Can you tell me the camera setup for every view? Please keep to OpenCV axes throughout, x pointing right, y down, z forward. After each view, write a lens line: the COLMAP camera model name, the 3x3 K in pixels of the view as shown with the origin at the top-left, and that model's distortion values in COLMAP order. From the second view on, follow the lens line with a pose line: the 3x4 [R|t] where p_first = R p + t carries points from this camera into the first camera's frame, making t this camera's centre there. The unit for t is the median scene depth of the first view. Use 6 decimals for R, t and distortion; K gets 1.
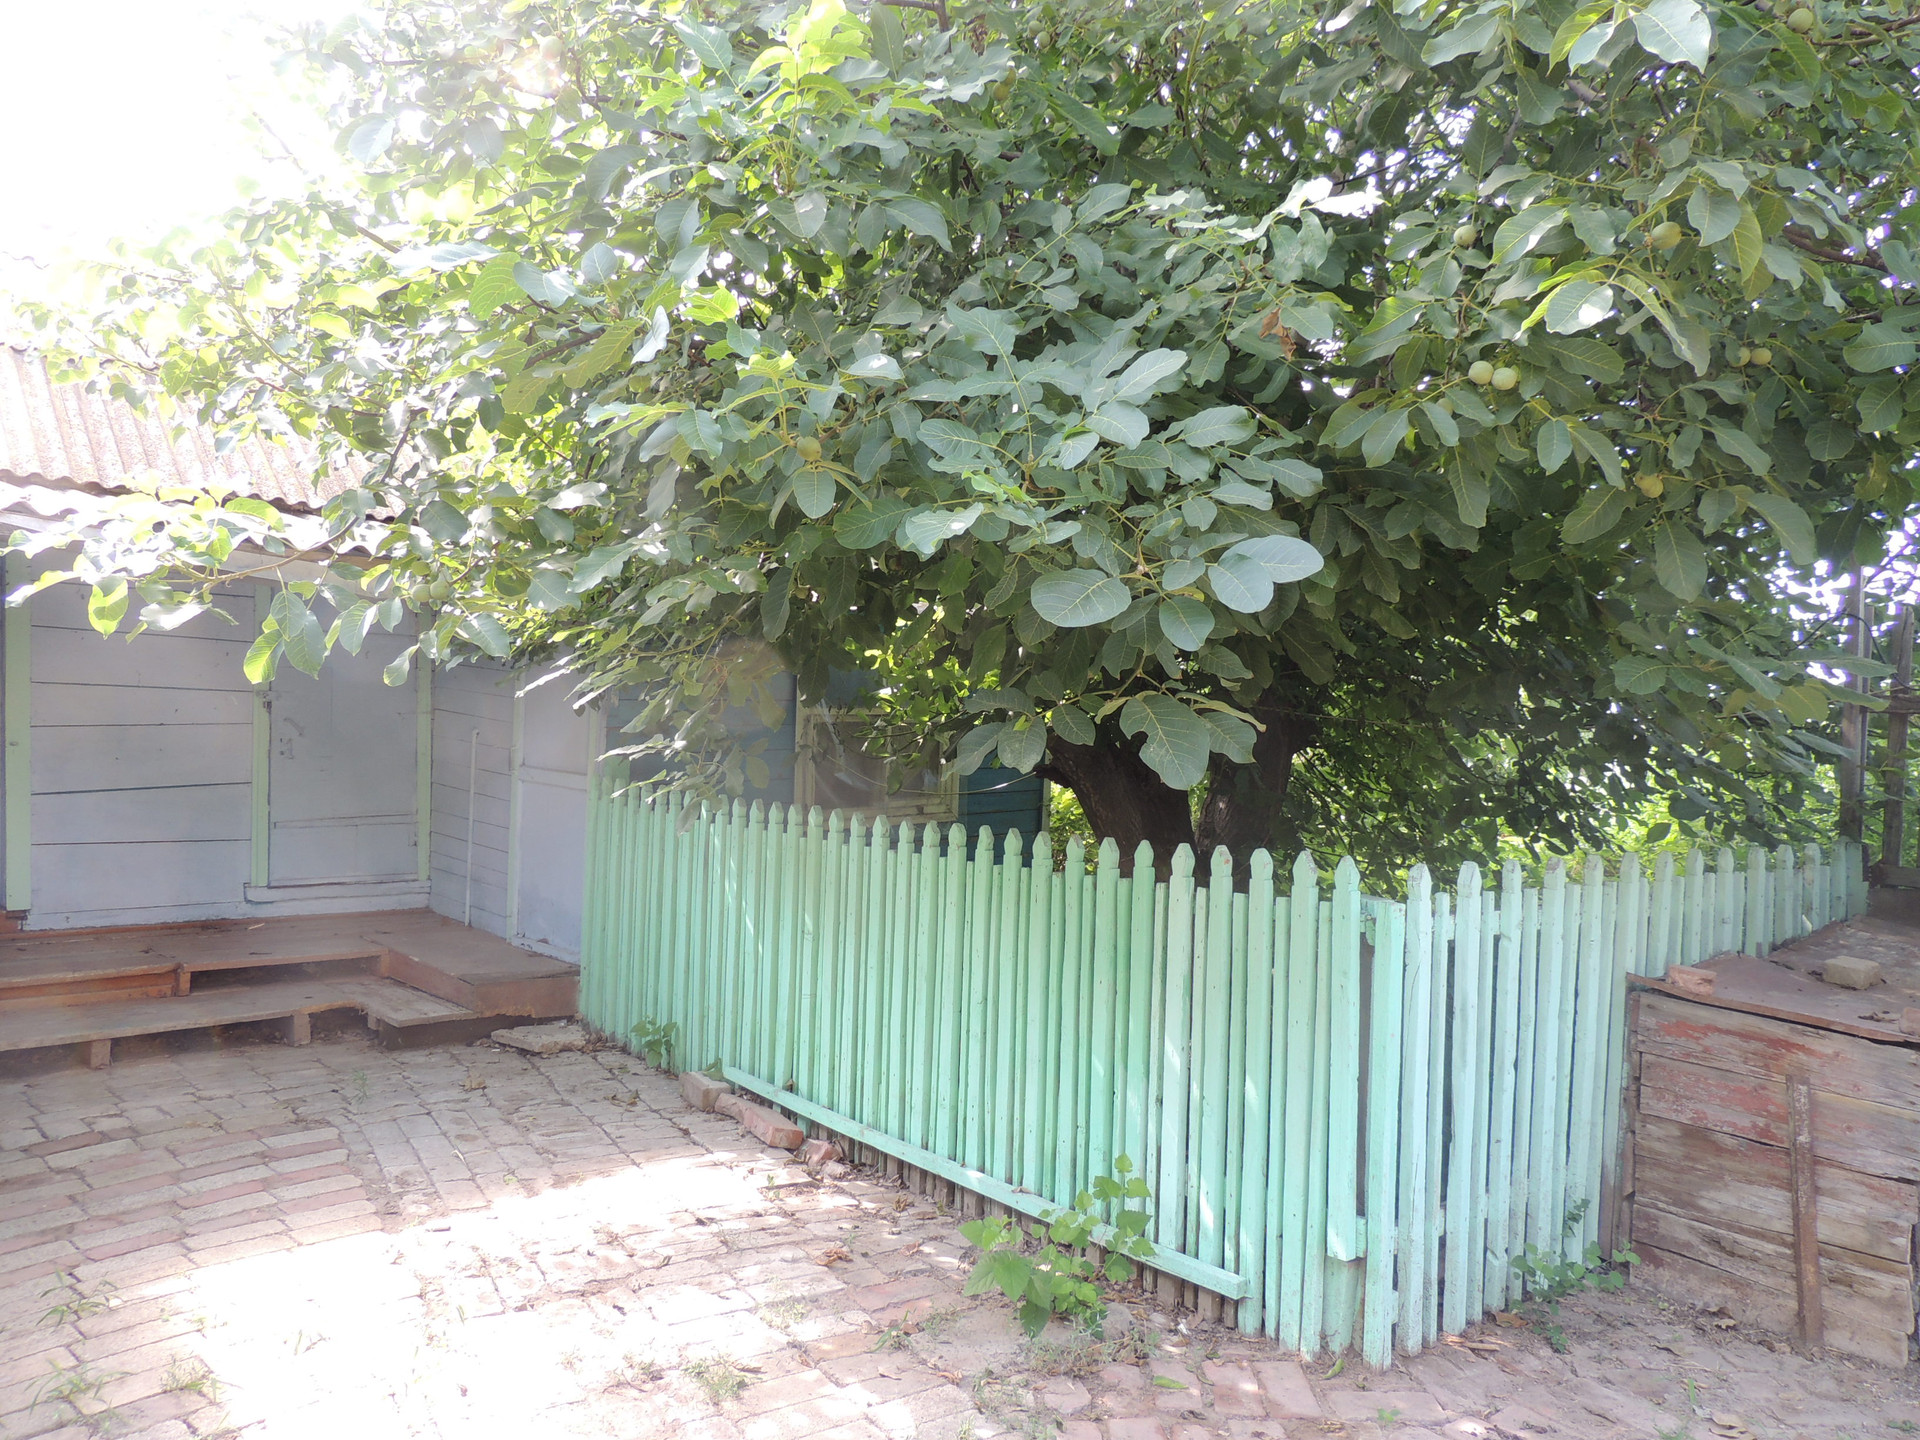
lens RADIAL K [[1352.5, 0, 952.2], [0, 1352.5, 723.7], [0, 0, 1]] dist [-0.043377, 0.023706]
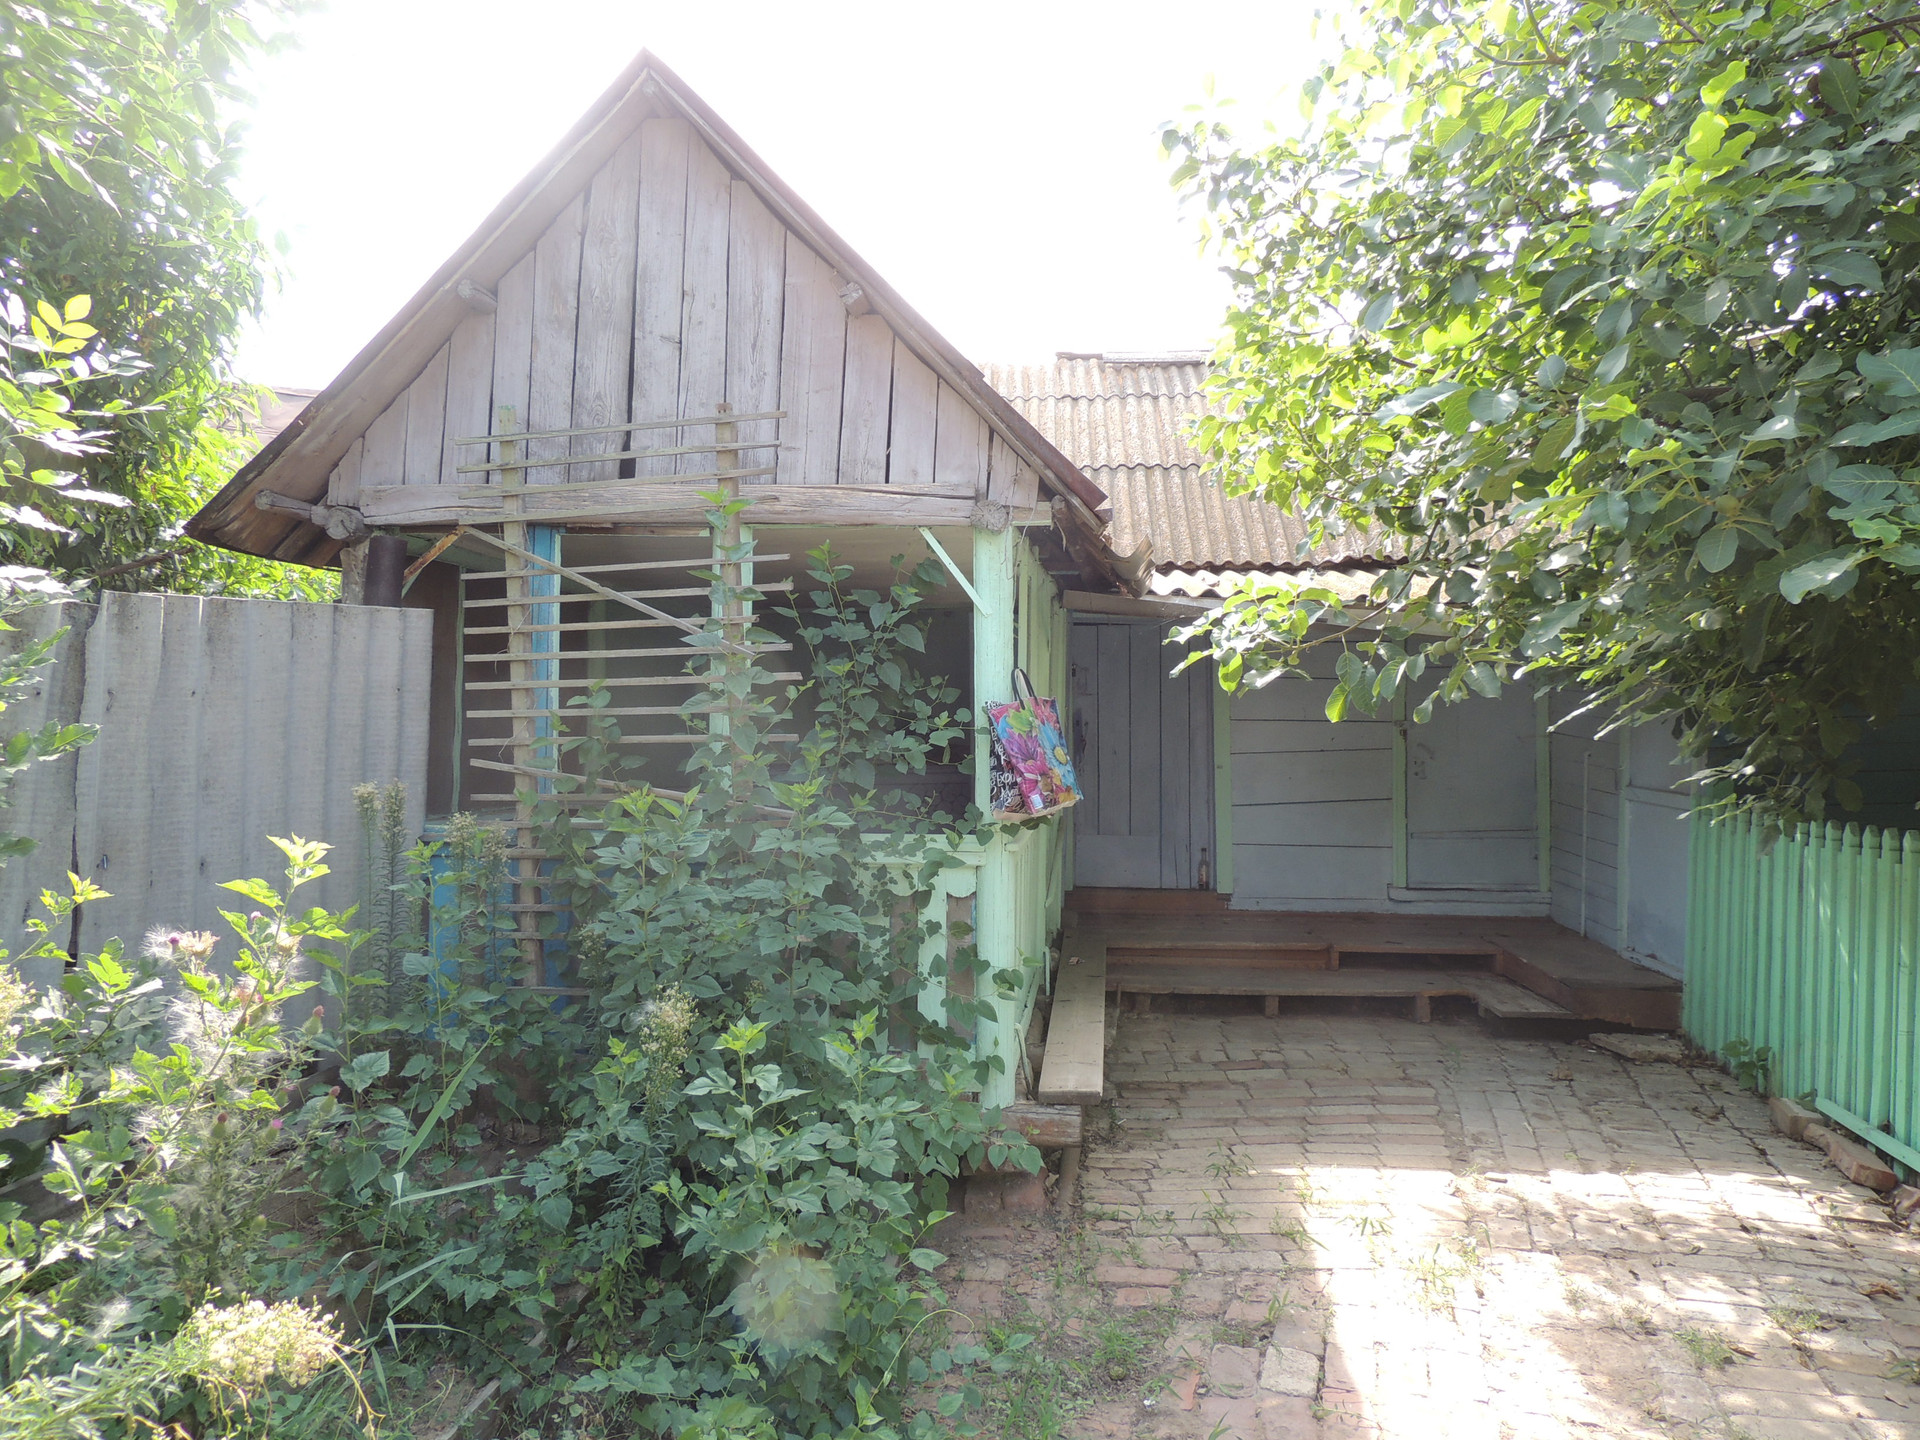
lens RADIAL K [[1352.5, 0, 964.6], [0, 1352.5, 720.7], [0, 0, 1]] dist [-0.043377, 0.023706]
pose [[0.673558, -0.026590, -0.738656, 0.152257], [0.014144, 0.999633, -0.023087, -0.004111], [0.738999, 0.005103, 0.673687, -0.117796]]
